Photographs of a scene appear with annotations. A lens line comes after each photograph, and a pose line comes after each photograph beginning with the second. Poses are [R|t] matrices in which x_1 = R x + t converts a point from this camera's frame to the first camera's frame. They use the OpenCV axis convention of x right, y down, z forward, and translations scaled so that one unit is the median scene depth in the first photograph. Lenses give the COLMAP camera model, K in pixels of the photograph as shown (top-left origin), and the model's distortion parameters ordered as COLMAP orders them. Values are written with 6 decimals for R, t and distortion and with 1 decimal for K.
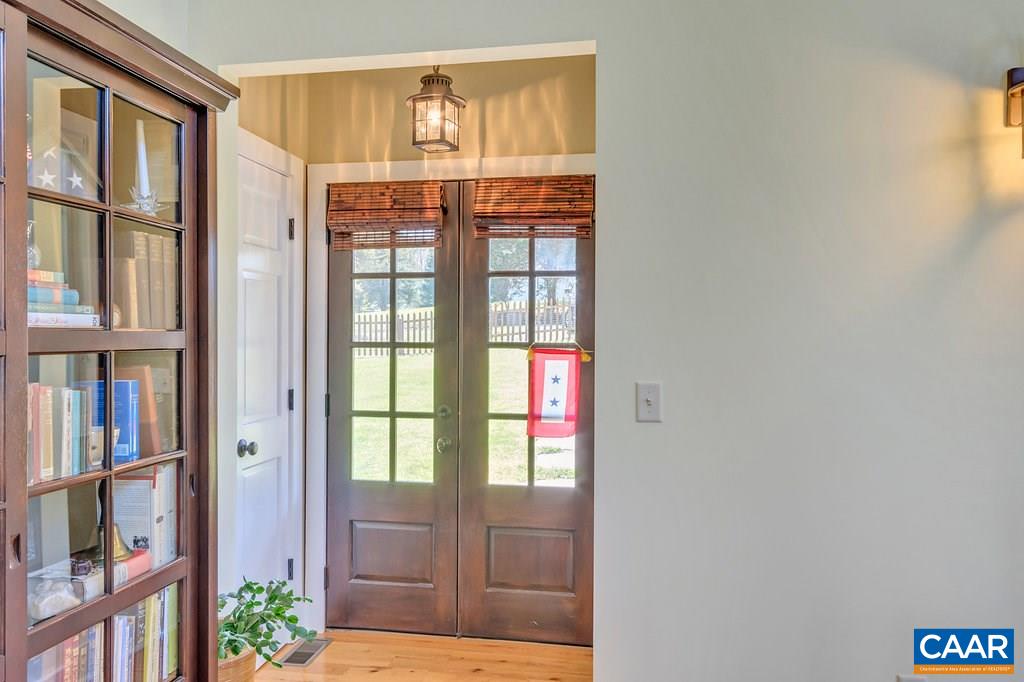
lens RADIAL K [[603.3, 0, 514.5], [0, 603.3, 330.7], [0, 0, 1]] dist [-0.000449, -0.001119]
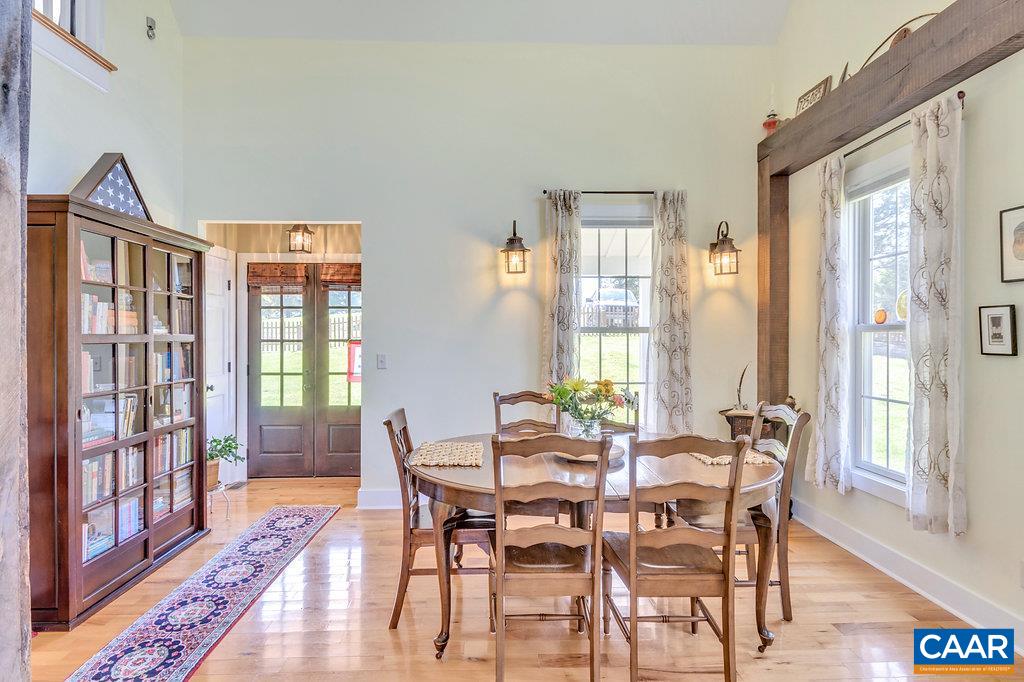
lens RADIAL K [[513.0, 0, 509.1], [0, 513.0, 334.7], [0, 0, 1]] dist [0.001215, 0.000031]
pose [[0.983064, -0.002743, 0.183244, 0.254393], [0.001899, 0.999987, 0.004783, -0.004499], [-0.183255, -0.004355, 0.983056, -0.917631]]
